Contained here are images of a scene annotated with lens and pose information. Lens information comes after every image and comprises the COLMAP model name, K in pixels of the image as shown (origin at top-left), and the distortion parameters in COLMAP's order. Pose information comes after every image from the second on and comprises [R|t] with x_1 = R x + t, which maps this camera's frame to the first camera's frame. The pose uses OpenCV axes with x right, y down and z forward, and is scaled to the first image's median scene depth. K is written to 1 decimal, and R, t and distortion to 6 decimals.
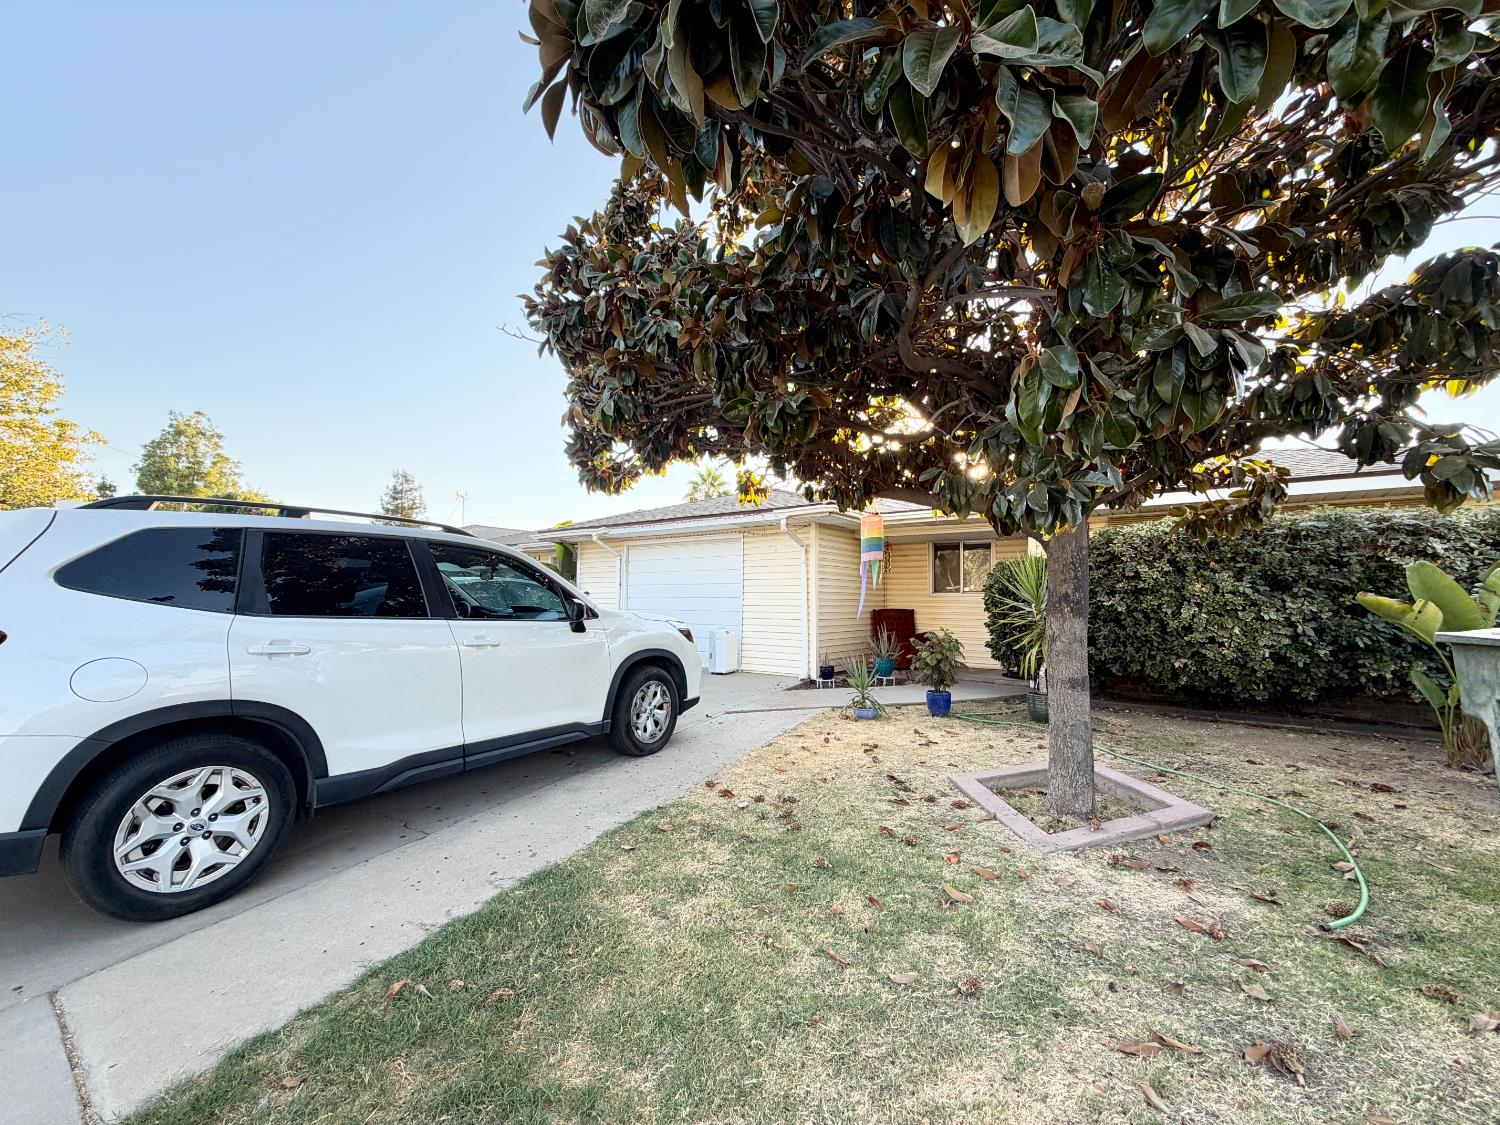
lens RADIAL K [[602.3, 0, 742.4], [0, 602.3, 559.8], [0, 0, 1]] dist [0.000906, 0.000864]
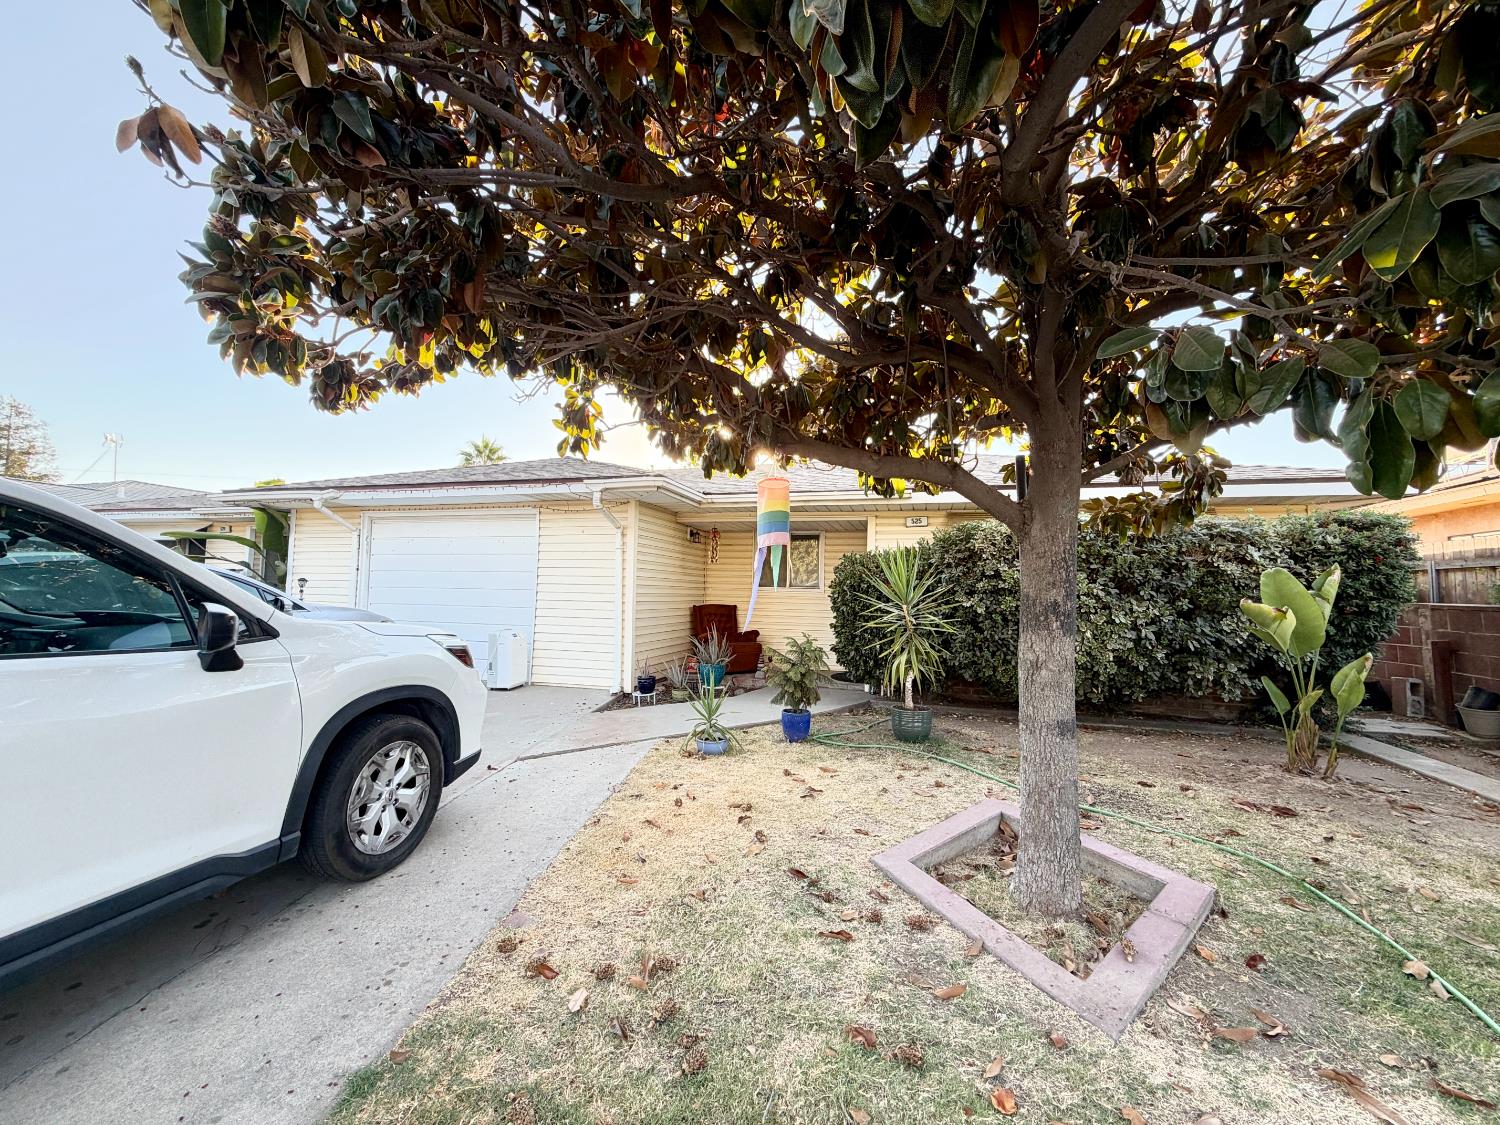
lens RADIAL K [[602.3, 0, 746.1], [0, 602.3, 560.6], [0, 0, 1]] dist [0.000906, 0.000864]
pose [[0.935553, 0.029156, 0.351982, -0.037606], [-0.036051, 0.999265, 0.013049, 0.007111], [-0.351342, -0.024898, 0.935916, 0.302516]]
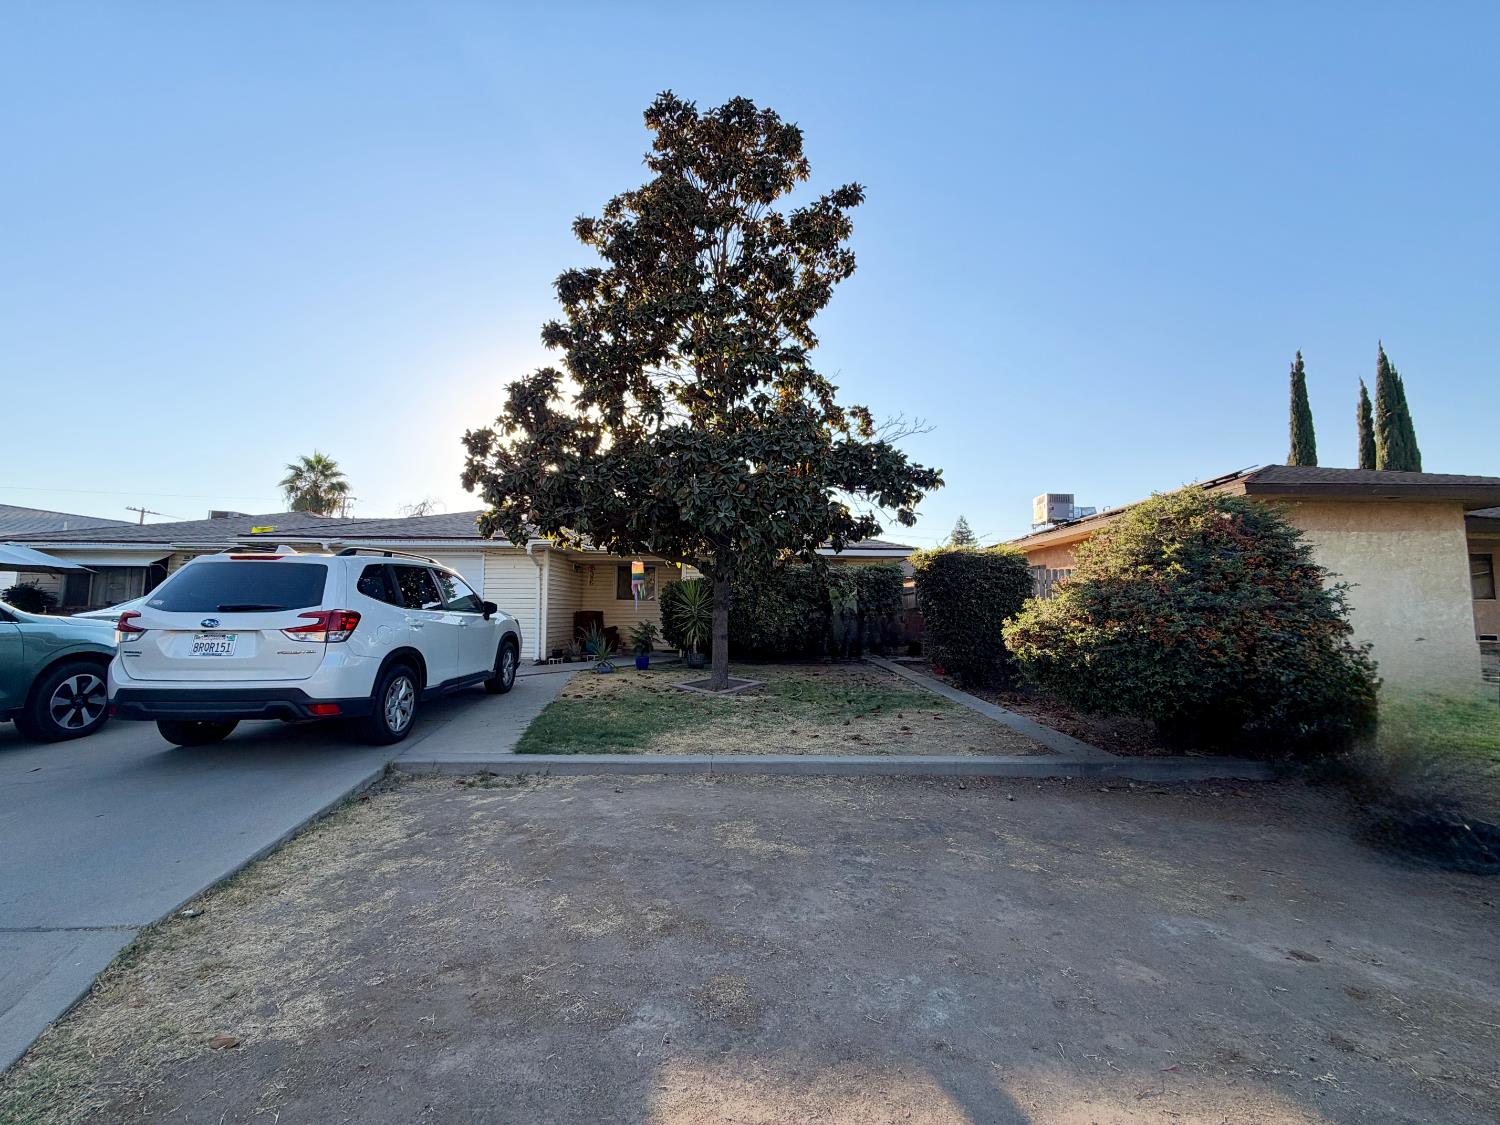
lens RADIAL K [[602.3, 0, 746.0], [0, 602.3, 568.8], [0, 0, 1]] dist [0.000906, 0.000864]
pose [[0.810021, 0.039009, 0.585102, -0.536867], [-0.041584, 0.999094, -0.009041, -0.036914], [-0.584925, -0.017007, 0.810909, -0.683119]]
